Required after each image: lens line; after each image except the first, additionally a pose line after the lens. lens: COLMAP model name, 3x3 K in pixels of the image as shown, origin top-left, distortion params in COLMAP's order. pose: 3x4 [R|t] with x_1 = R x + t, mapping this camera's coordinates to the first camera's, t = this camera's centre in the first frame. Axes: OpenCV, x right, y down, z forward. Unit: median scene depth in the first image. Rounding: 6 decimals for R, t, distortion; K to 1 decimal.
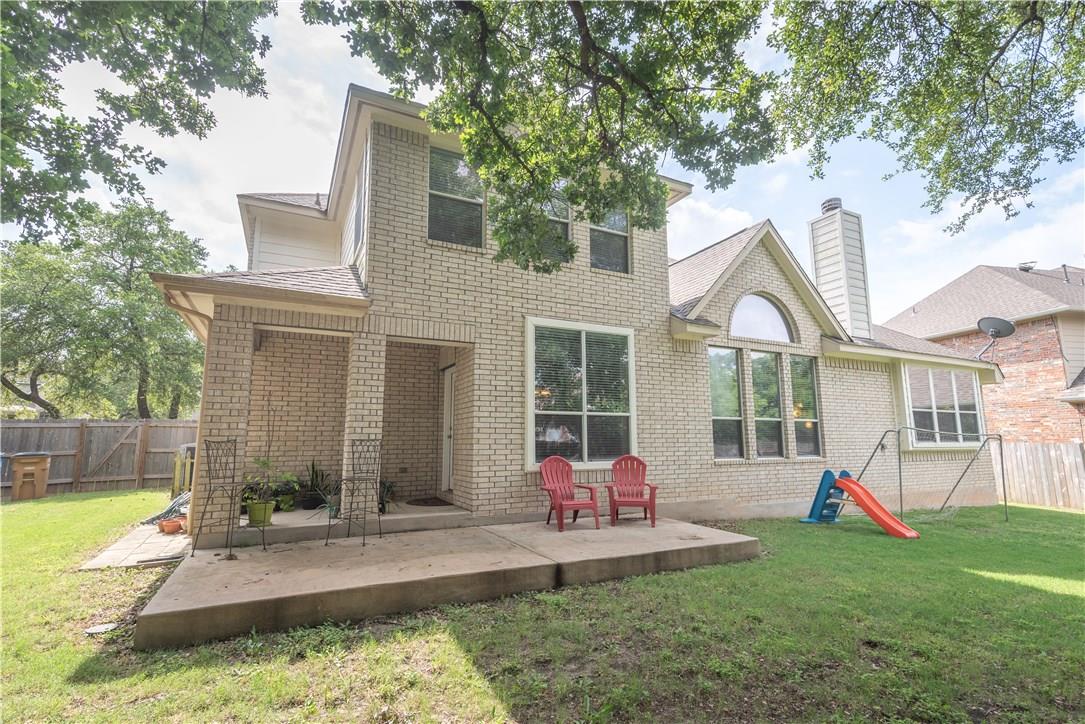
lens RADIAL K [[501.0, 0, 543.9], [0, 501.0, 384.6], [0, 0, 1]] dist [-0.000263, -0.000038]
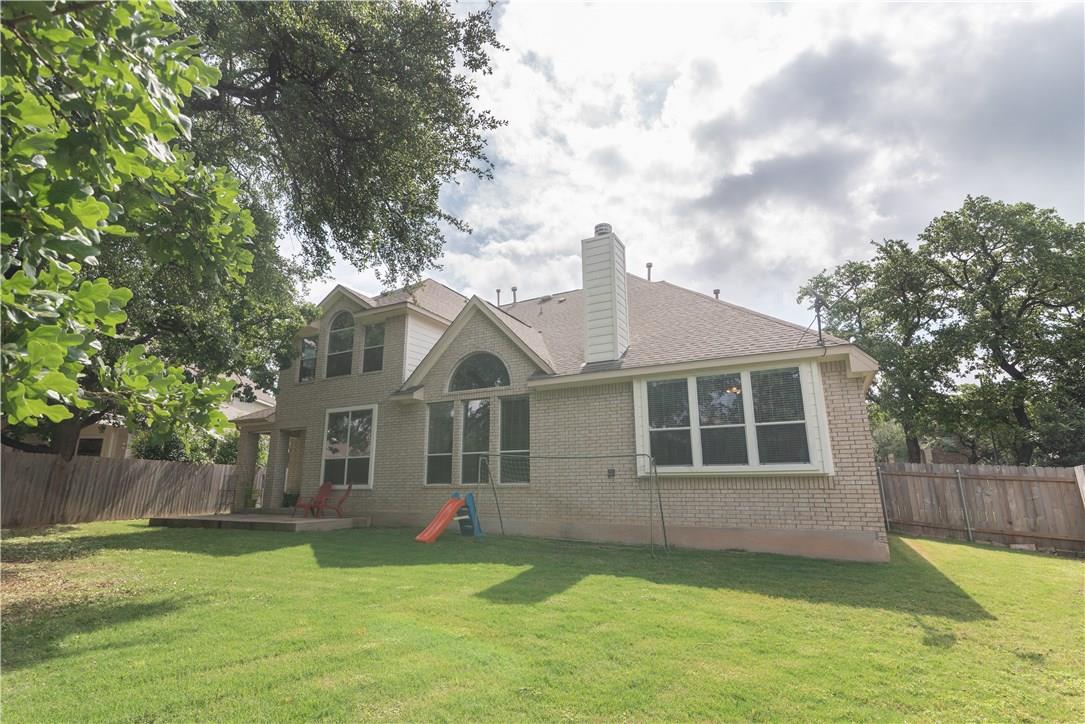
lens RADIAL K [[501.0, 0, 543.9], [0, 501.0, 384.6], [0, 0, 1]] dist [-0.000263, -0.000038]
pose [[0.591277, -0.144202, -0.793472, 1.425089], [0.111561, 0.989050, -0.096613, 0.037919], [0.798715, -0.031395, 0.600889, 0.336334]]
